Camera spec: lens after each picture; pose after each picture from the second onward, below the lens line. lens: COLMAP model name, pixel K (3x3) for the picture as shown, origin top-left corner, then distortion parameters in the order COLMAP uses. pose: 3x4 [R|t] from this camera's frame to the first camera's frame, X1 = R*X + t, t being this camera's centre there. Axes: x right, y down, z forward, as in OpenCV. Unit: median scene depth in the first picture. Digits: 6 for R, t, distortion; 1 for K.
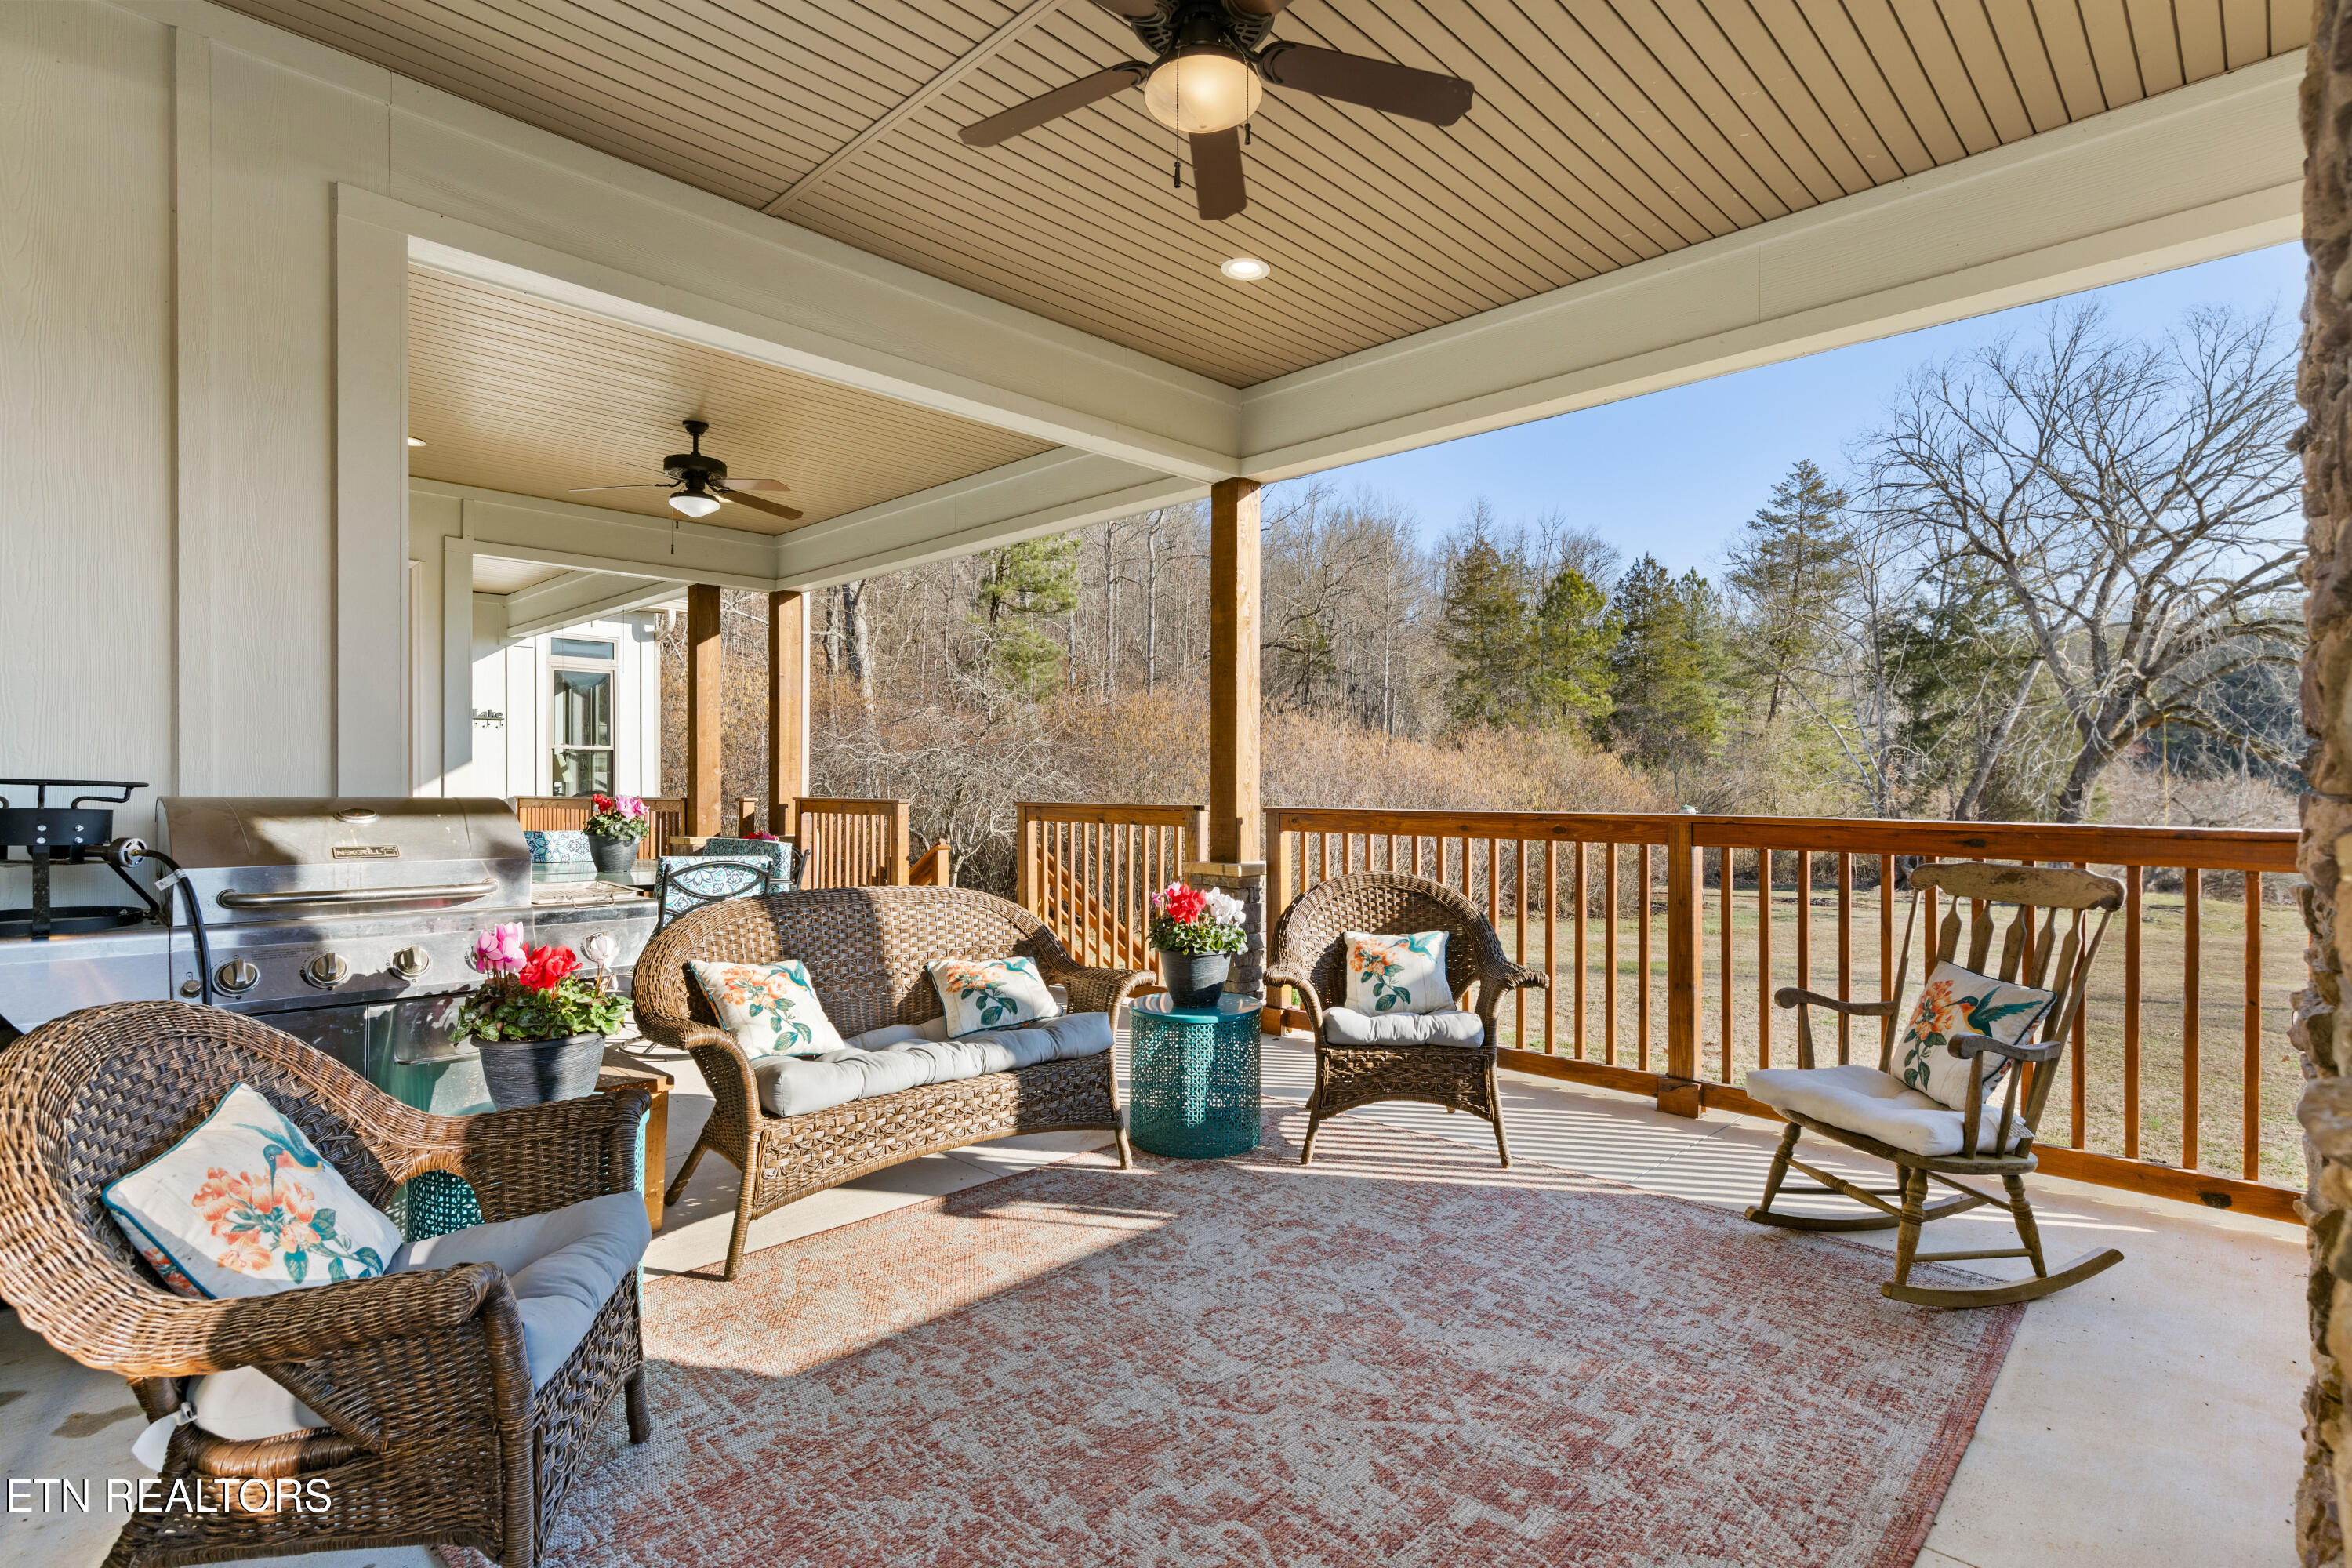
lens RADIAL K [[1138.7, 0, 1171.3], [0, 1138.7, 796.0], [0, 0, 1]] dist [-0.002631, 0.000163]
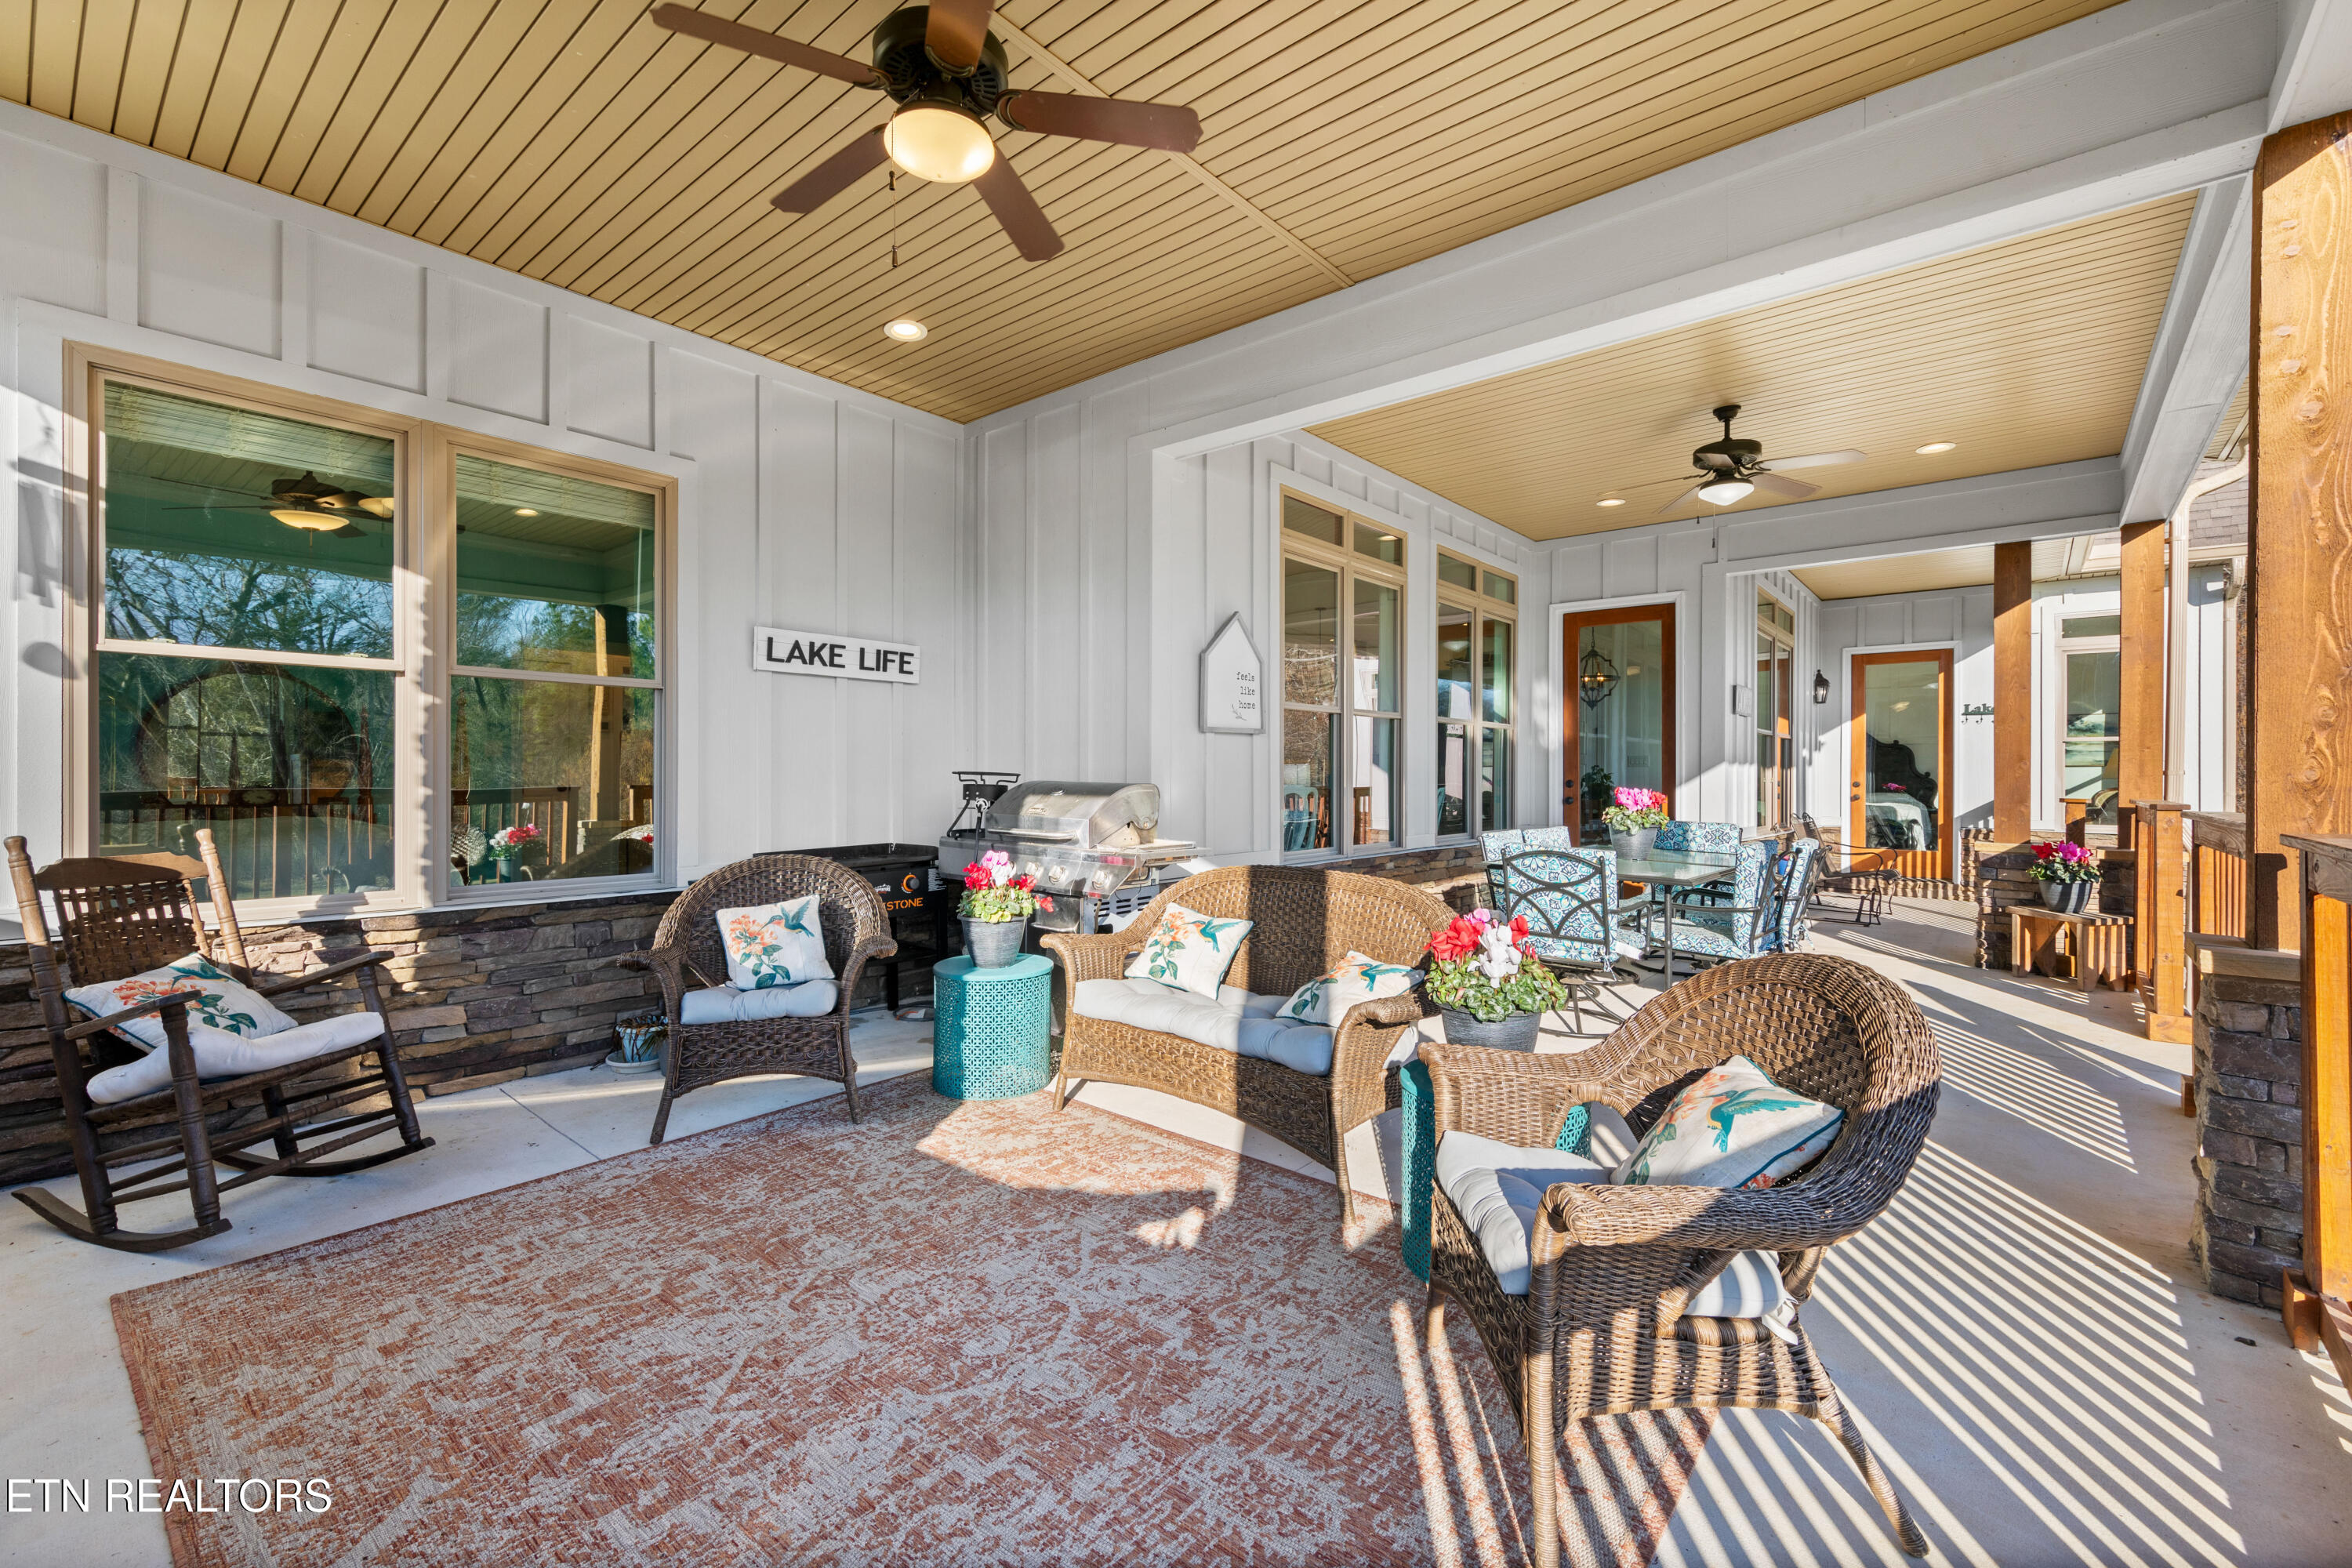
lens RADIAL K [[1010.1, 0, 1167.9], [0, 1010.1, 765.3], [0, 0, 1]] dist [0.009189, -0.000169]
pose [[0.065487, -0.004022, -0.997845, 0.817587], [-0.020013, 0.999785, -0.005343, -0.015636], [0.997653, 0.020320, 0.065392, 0.922338]]
